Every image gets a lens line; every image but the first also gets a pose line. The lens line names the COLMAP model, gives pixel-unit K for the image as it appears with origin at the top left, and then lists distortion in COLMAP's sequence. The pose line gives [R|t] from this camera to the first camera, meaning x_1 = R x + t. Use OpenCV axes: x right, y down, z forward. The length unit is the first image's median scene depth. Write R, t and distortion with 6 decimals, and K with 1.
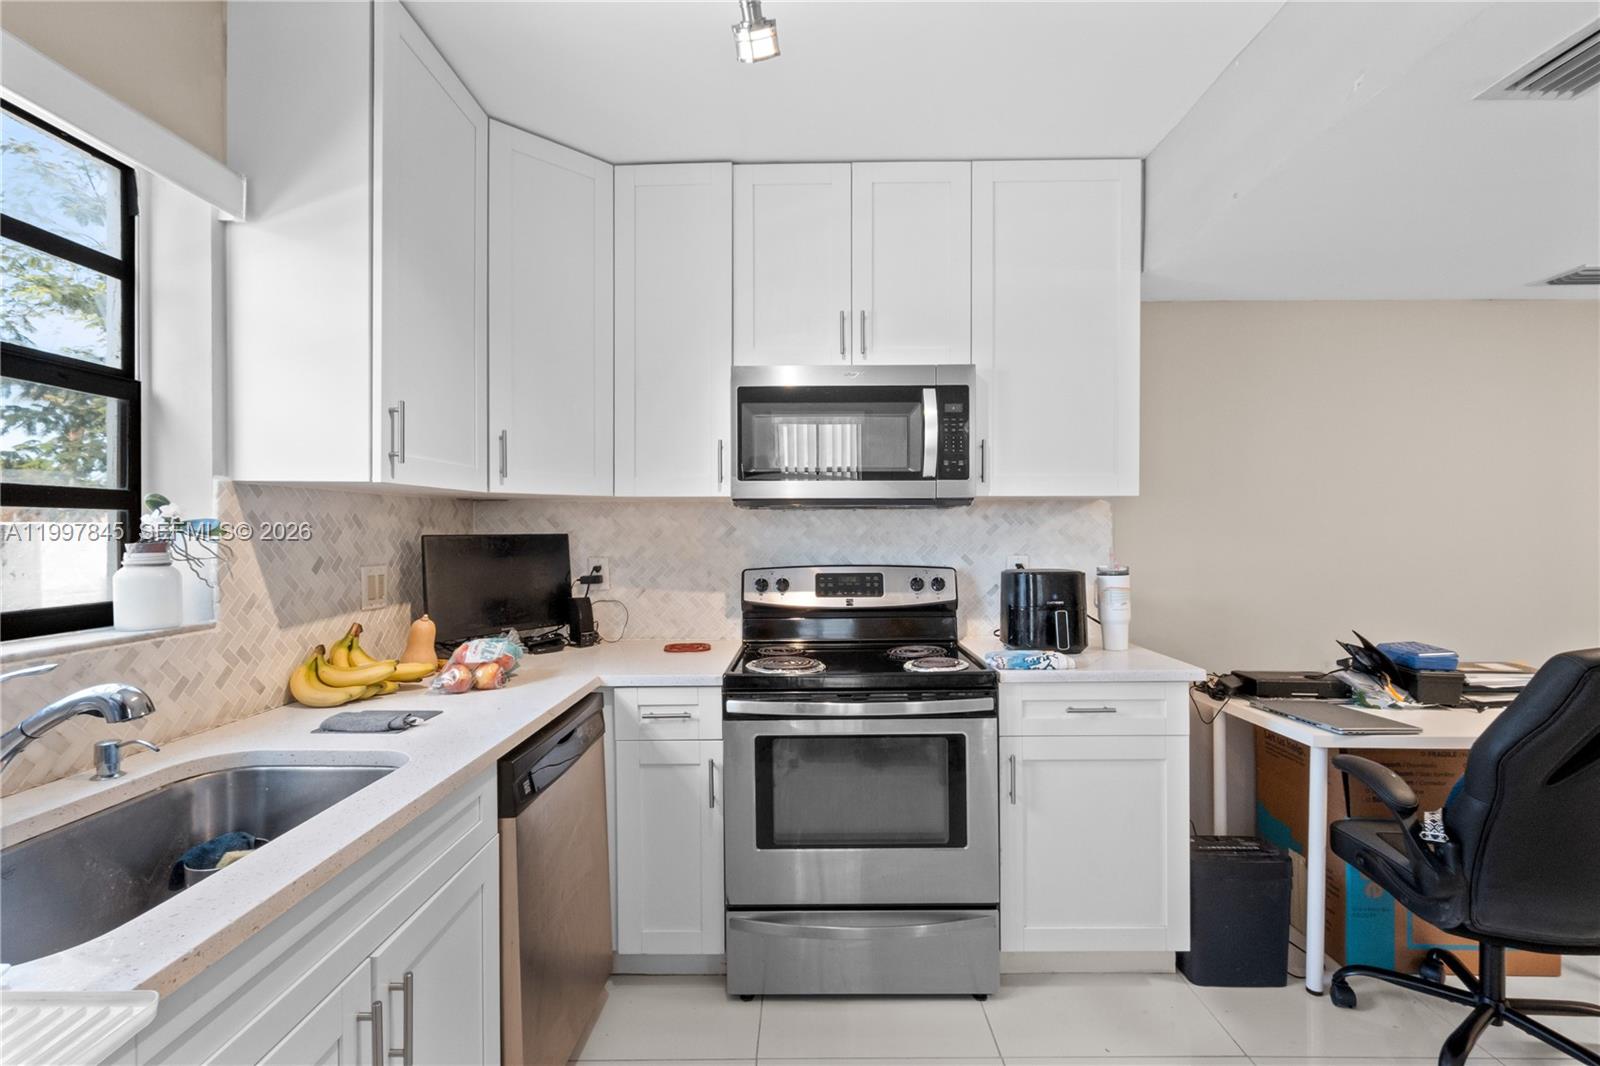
lens RADIAL K [[737.9, 0, 800.2], [0, 737.9, 531.8], [0, 0, 1]] dist [-0.006004, 0.001892]
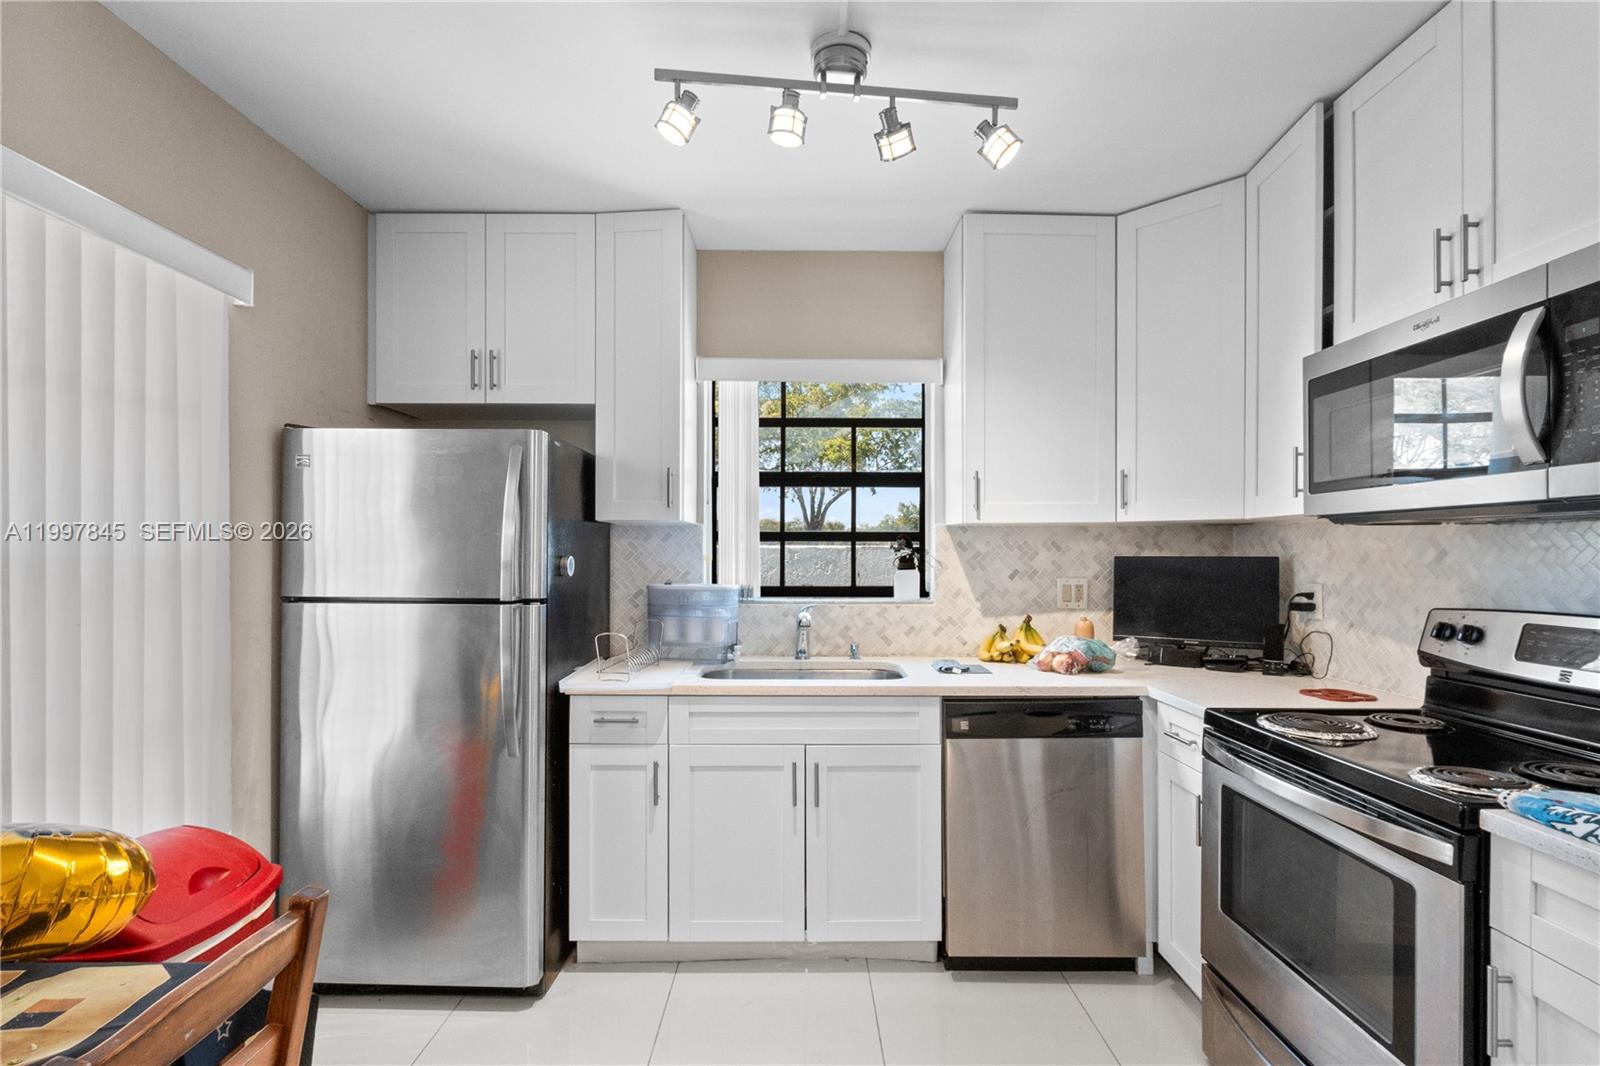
lens RADIAL K [[737.9, 0, 802.0], [0, 737.9, 555.3], [0, 0, 1]] dist [-0.006004, 0.001892]
pose [[0.014901, 0.007929, -0.999858, 0.719230], [-0.003347, 0.999963, 0.007880, -0.005610], [0.999883, 0.003229, 0.014927, 0.414453]]
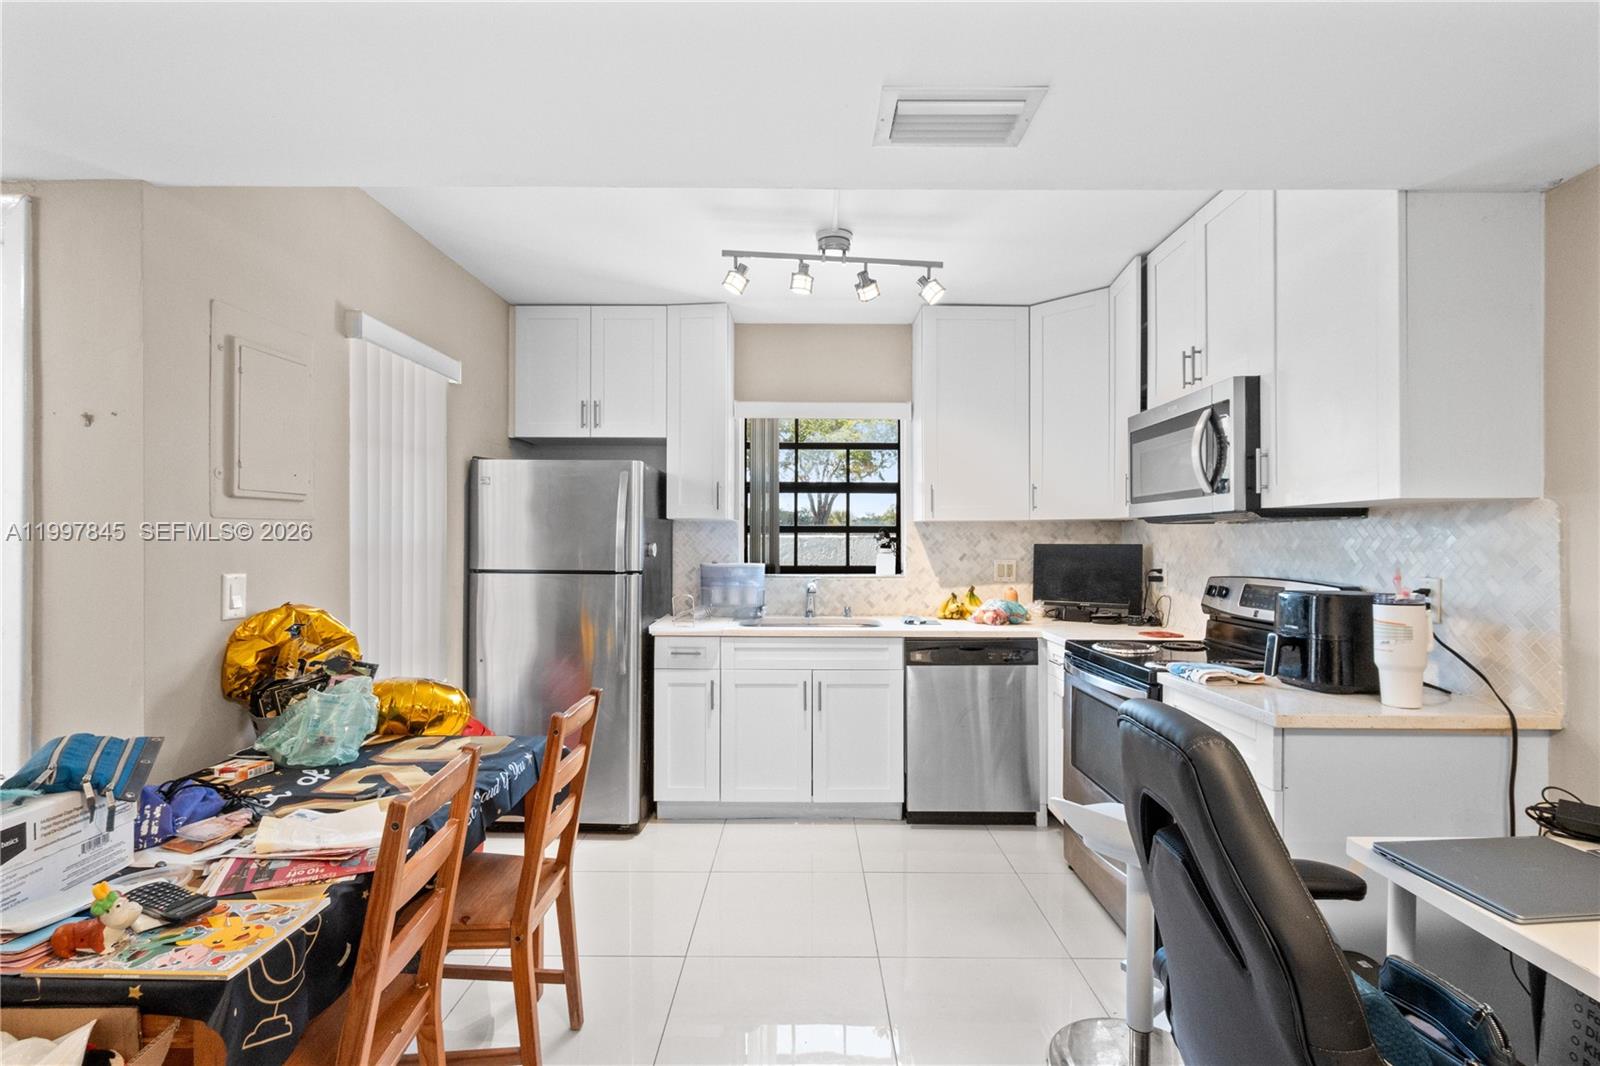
lens RADIAL K [[737.9, 0, 803.6], [0, 737.9, 537.8], [0, 0, 1]] dist [-0.006004, 0.001892]
pose [[0.009277, -0.000201, -0.999957, 1.195143], [-0.004449, 0.999990, -0.000243, -0.007064], [0.999947, 0.004451, 0.009276, 0.403058]]
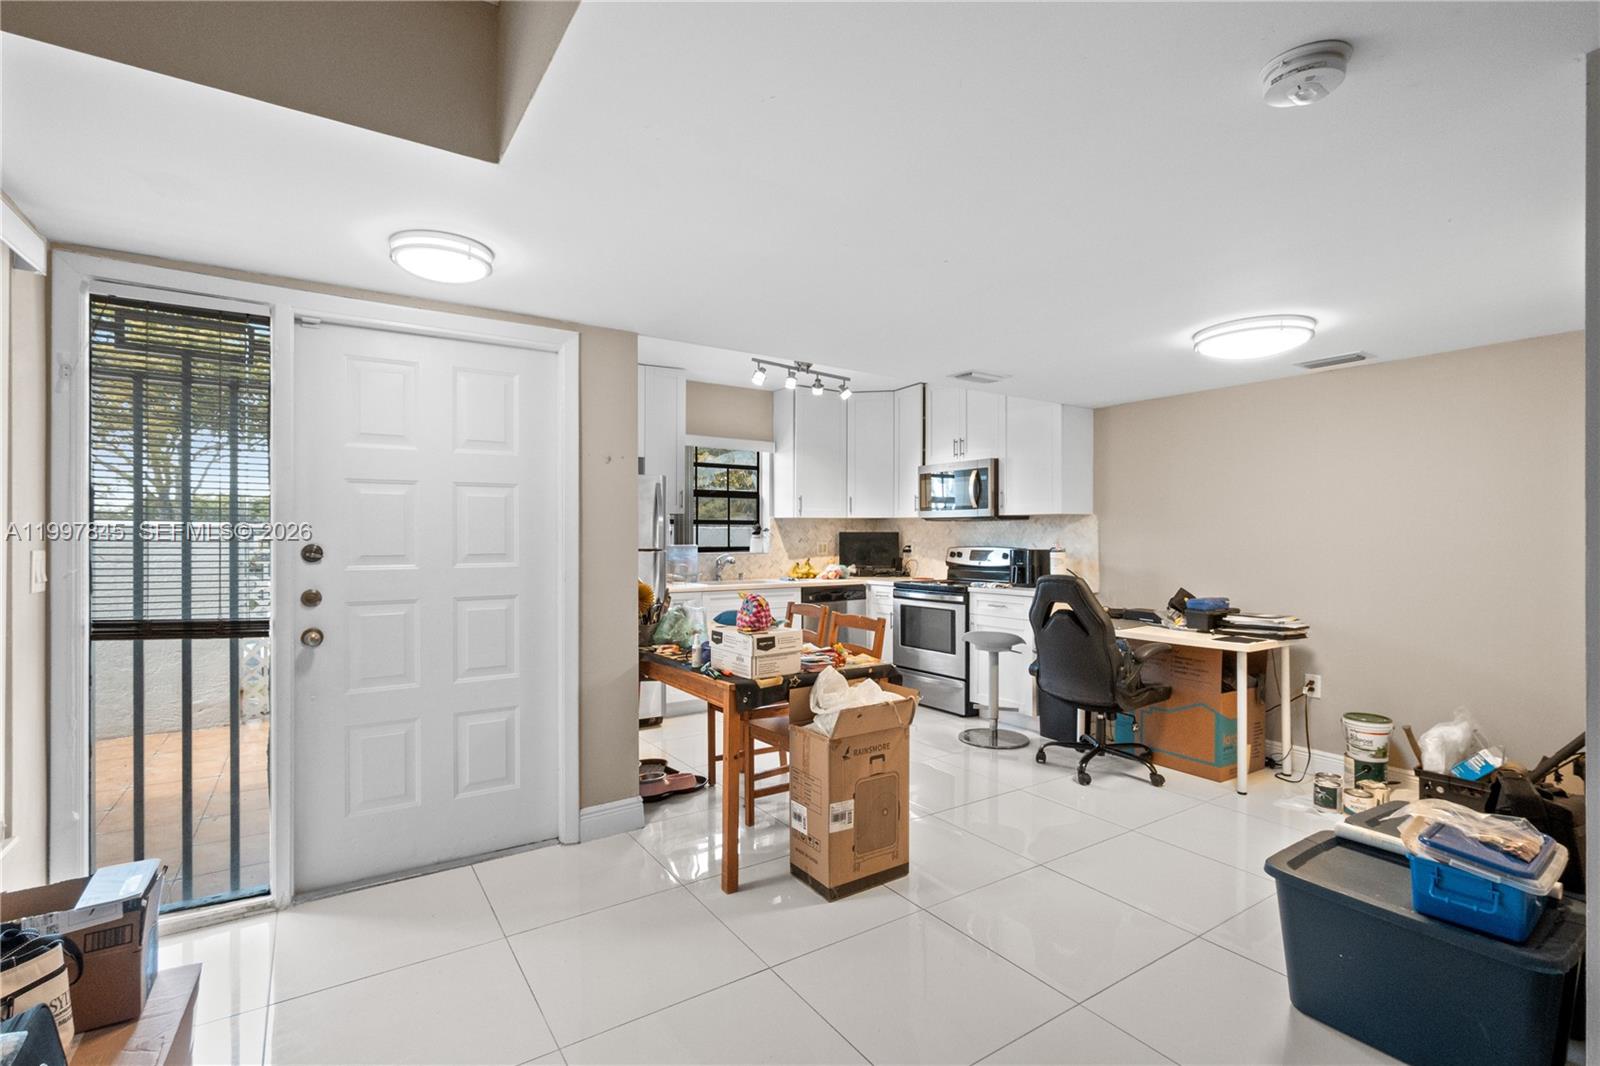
lens RADIAL K [[737.9, 0, 797.6], [0, 737.9, 536.4], [0, 0, 1]] dist [-0.006004, 0.001892]
pose [[0.560690, 0.005577, -0.828007, 1.759808], [-0.005124, 0.999982, 0.003266, 0.011759], [0.828010, 0.002412, 0.560708, -0.764994]]
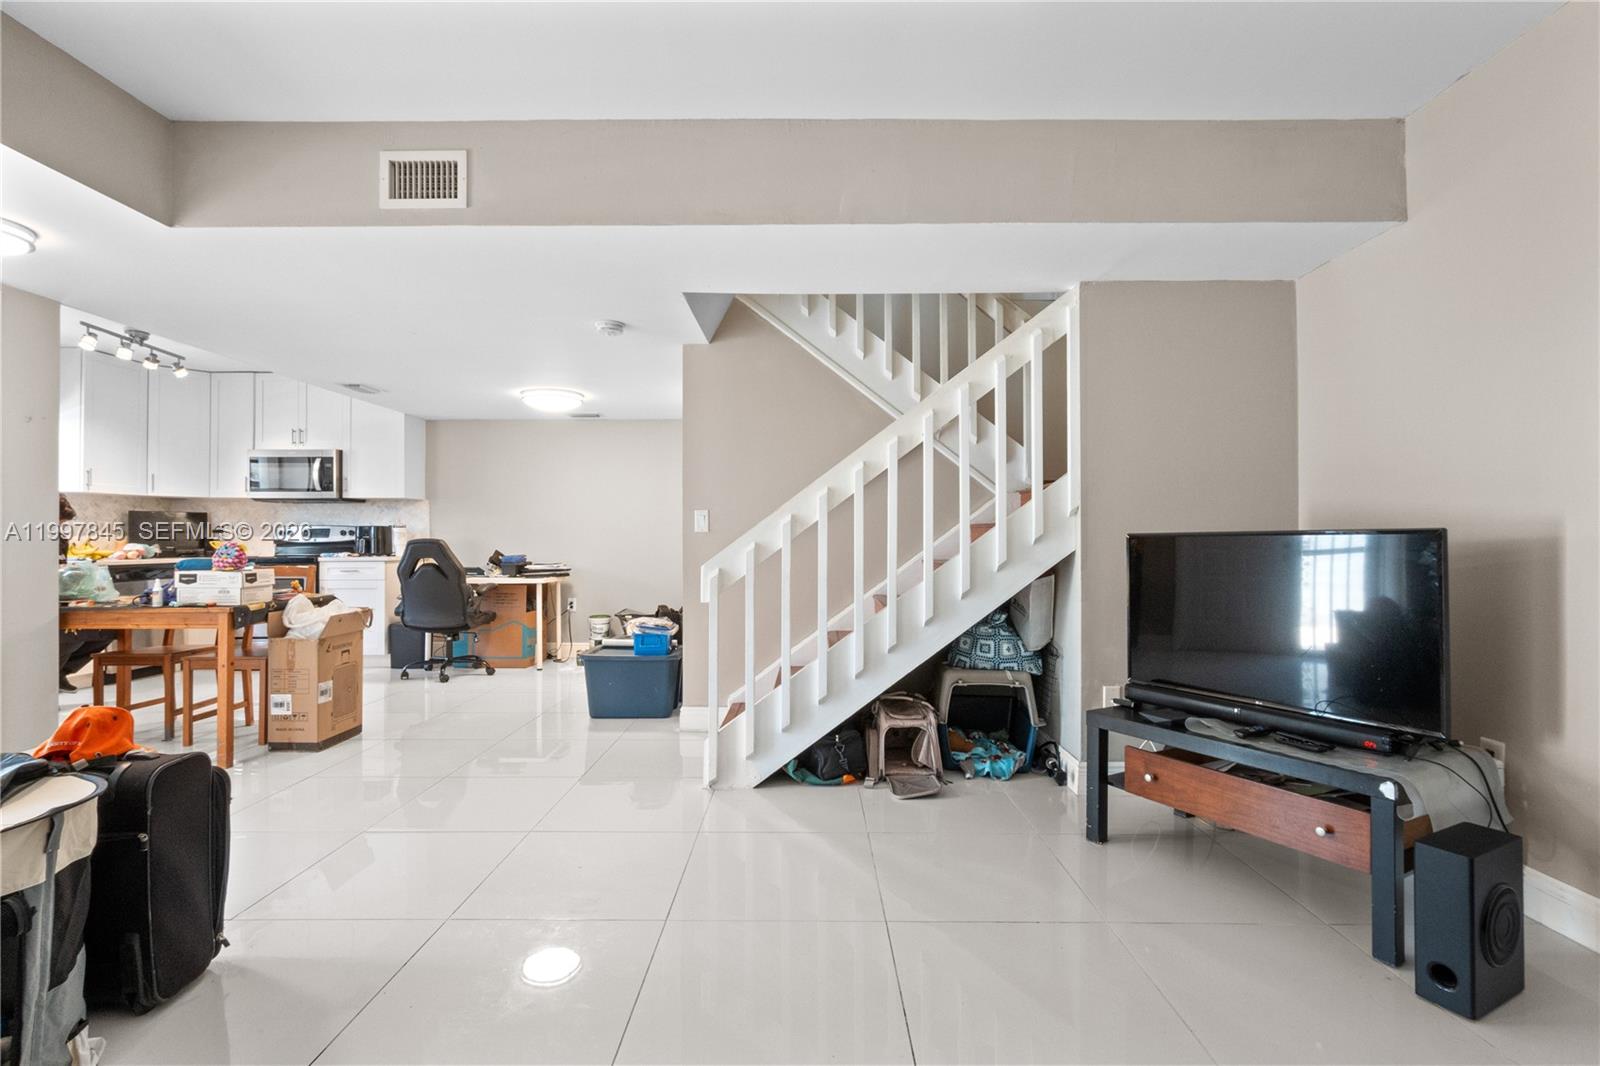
lens RADIAL K [[737.9, 0, 808.4], [0, 737.9, 531.8], [0, 0, 1]] dist [-0.006004, 0.001892]
pose [[0.999976, 0.003240, 0.006128, 1.918569], [-0.003166, 0.999923, -0.012038, 0.102260], [-0.006166, 0.012018, 0.999909, -1.684090]]
